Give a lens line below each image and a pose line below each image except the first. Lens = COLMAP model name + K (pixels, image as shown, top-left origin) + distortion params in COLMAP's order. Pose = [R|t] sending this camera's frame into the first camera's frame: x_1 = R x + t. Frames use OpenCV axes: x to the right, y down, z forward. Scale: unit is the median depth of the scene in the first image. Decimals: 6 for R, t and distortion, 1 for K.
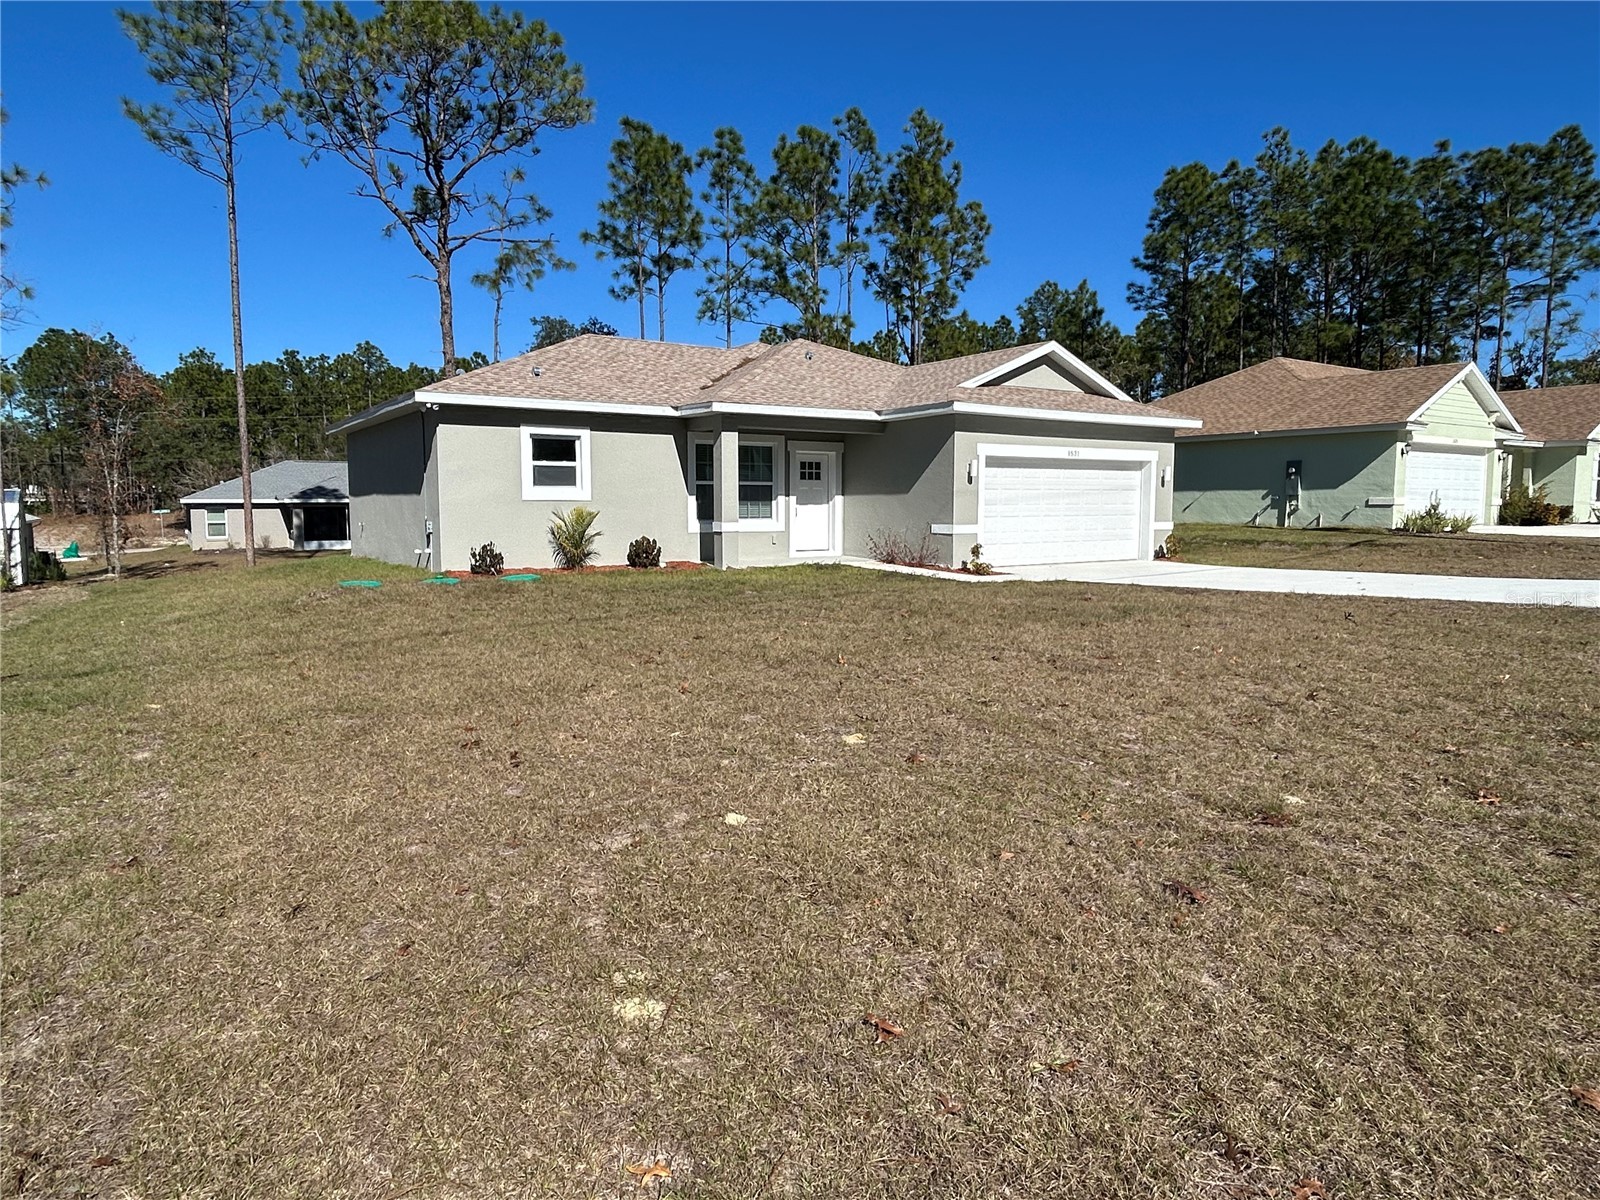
lens RADIAL K [[966.5, 0, 800.0], [0, 966.5, 600.0], [0, 0, 1]] dist [-0.006637, -0.001195]
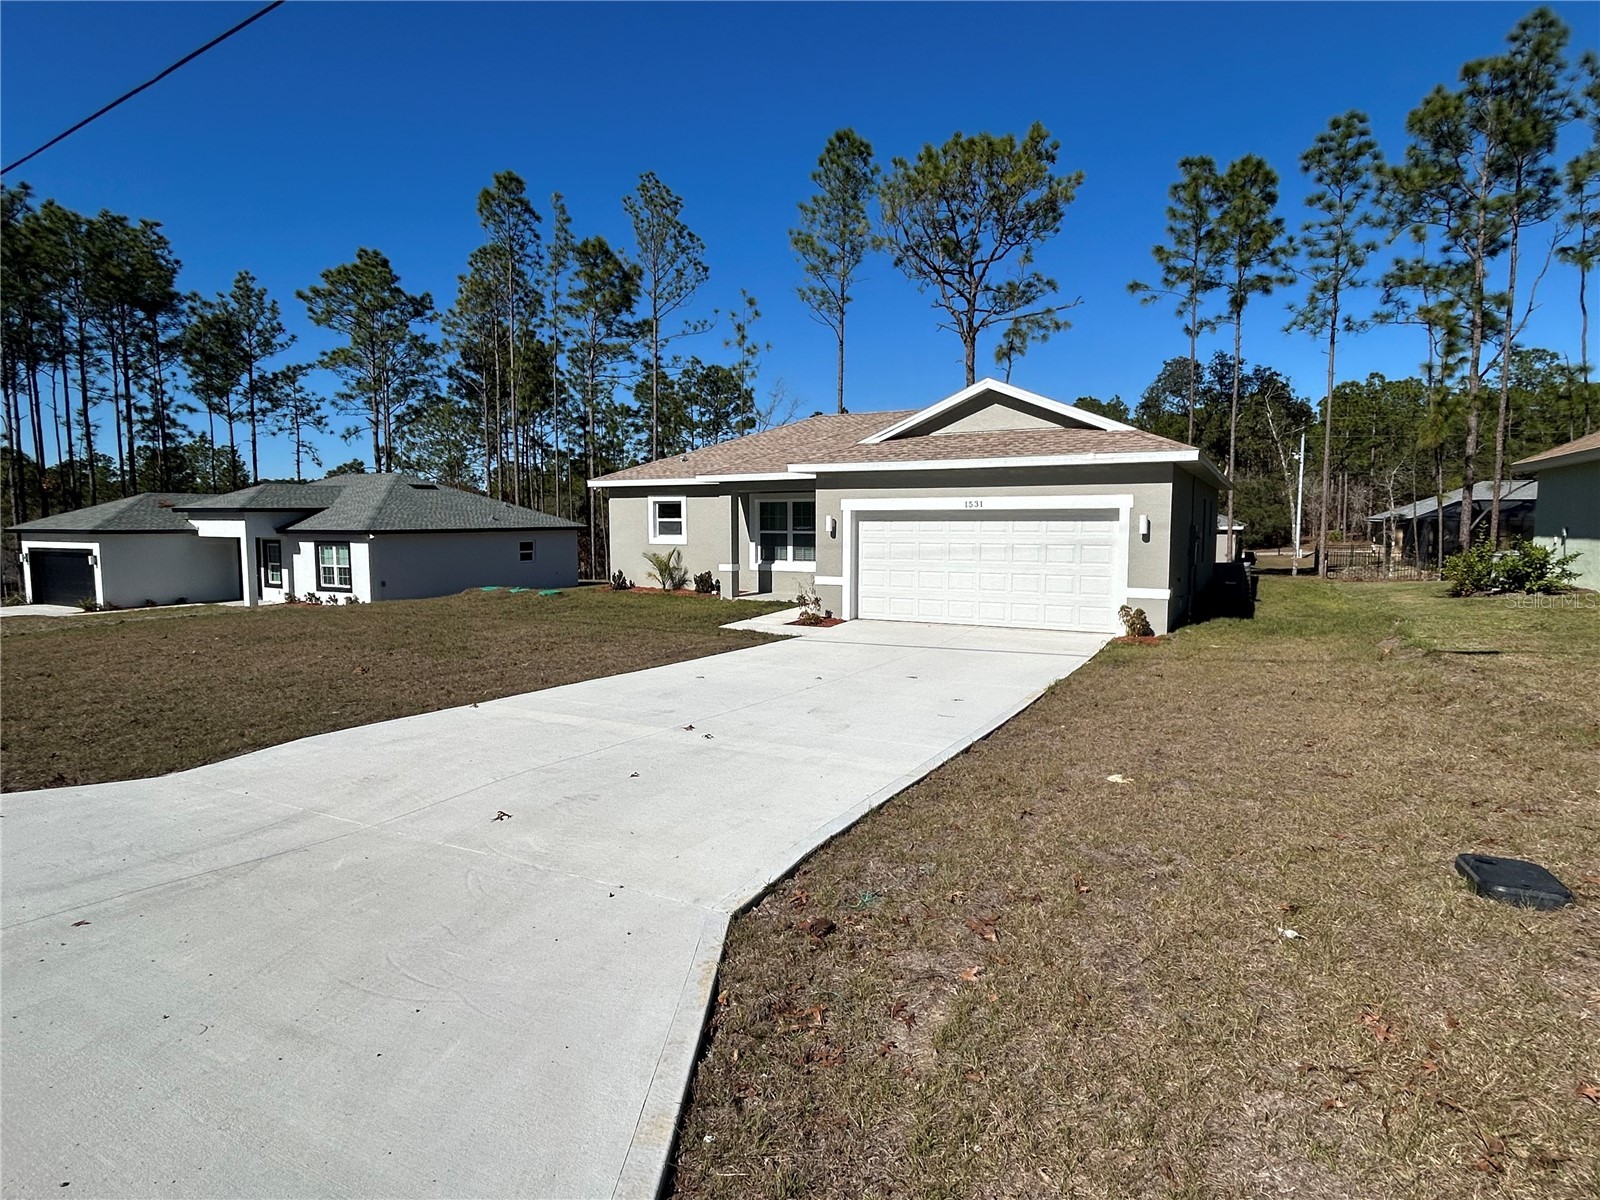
lens RADIAL K [[840.9, 0, 806.1], [0, 840.9, 600.9], [0, 0, 1]] dist [-0.007956, 0.008053]
pose [[0.483757, 0.085654, -0.871001, 0.861596], [-0.087384, 0.994954, 0.049310, -0.084726], [0.870829, 0.052257, 0.488800, 0.473476]]
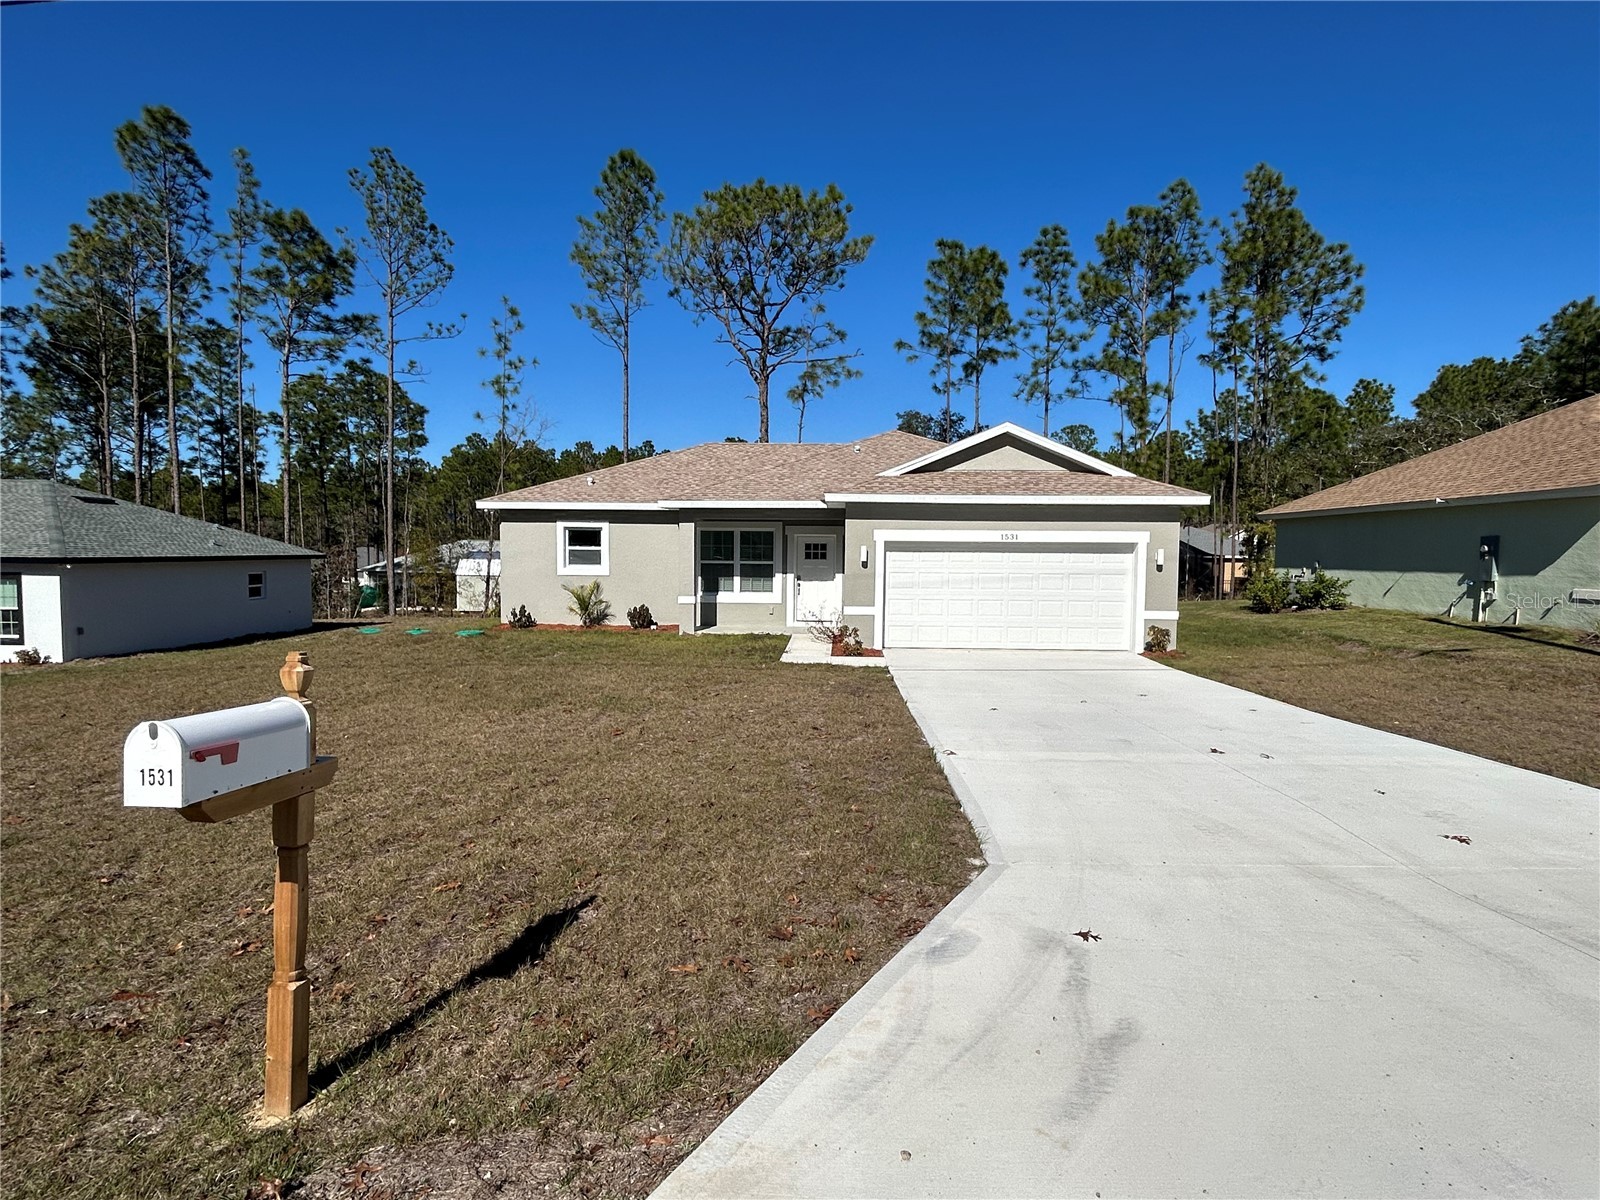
lens RADIAL K [[840.9, 0, 806.1], [0, 840.9, 600.9], [0, 0, 1]] dist [-0.007956, 0.008053]
pose [[0.813175, 0.042107, -0.580494, 0.588020], [-0.068434, 0.997378, -0.023518, -0.052510], [0.577982, 0.058850, 0.813925, 0.194816]]
